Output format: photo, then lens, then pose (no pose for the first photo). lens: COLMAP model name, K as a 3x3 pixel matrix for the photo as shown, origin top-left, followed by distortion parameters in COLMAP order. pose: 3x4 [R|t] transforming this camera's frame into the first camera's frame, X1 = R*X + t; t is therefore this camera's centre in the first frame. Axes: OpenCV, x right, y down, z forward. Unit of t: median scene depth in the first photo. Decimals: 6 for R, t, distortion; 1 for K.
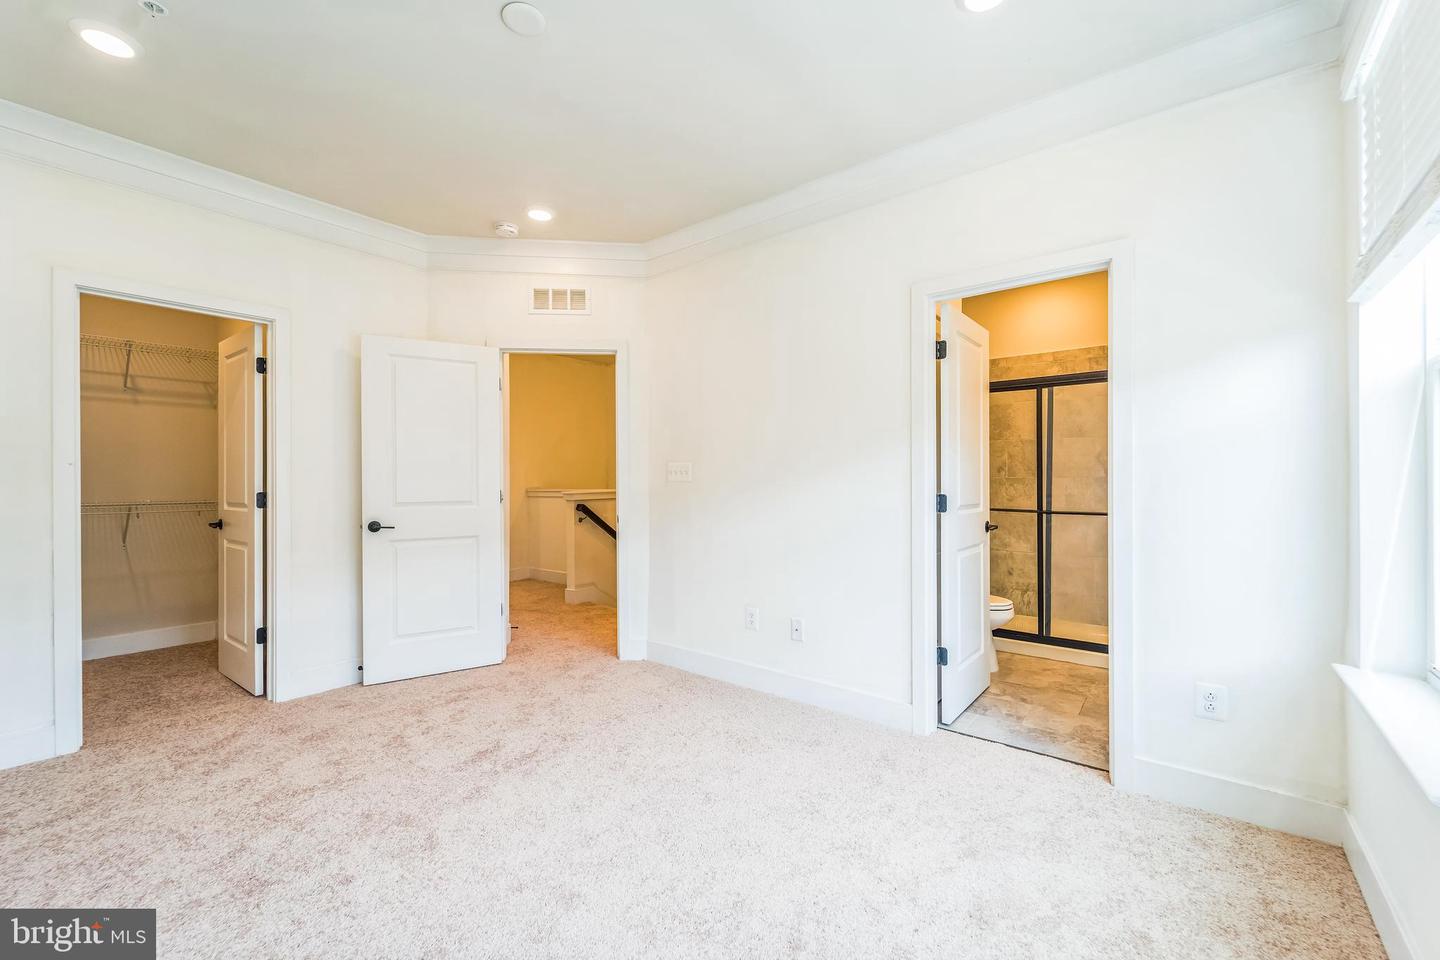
lens RADIAL K [[584.1, 0, 724.2], [0, 584.1, 474.8], [0, 0, 1]] dist [-0.001909, -0.000101]
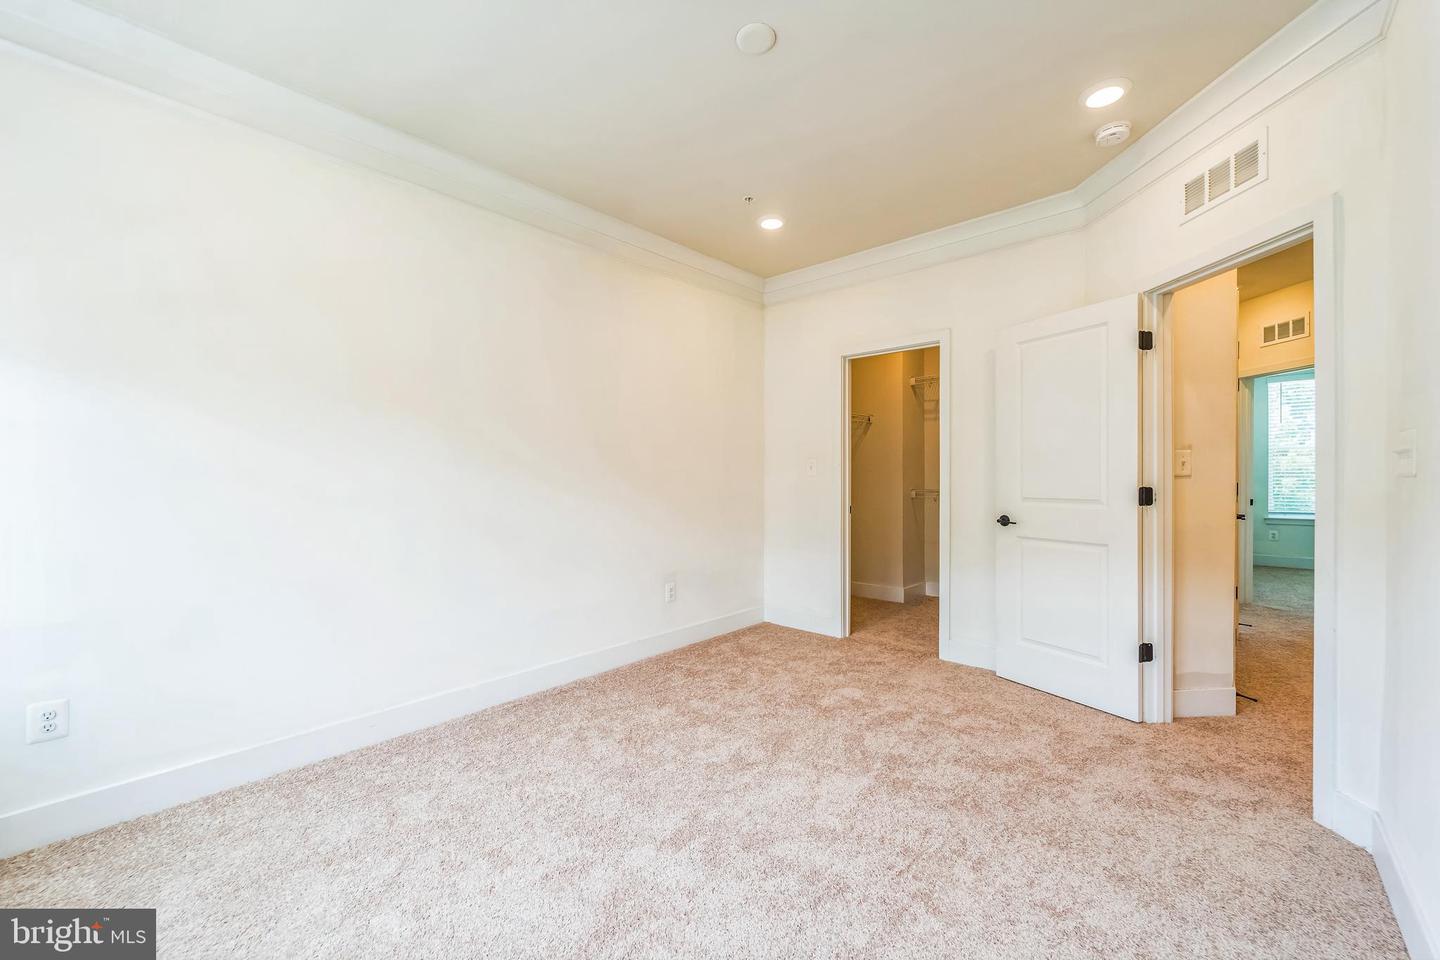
lens RADIAL K [[584.1, 0, 724.2], [0, 584.1, 474.8], [0, 0, 1]] dist [-0.001909, -0.000101]
pose [[-0.069330, 0.003434, -0.997588, 0.417800], [0.016488, 0.999861, 0.002296, 0.001022], [0.997457, -0.016289, -0.069377, 0.582179]]
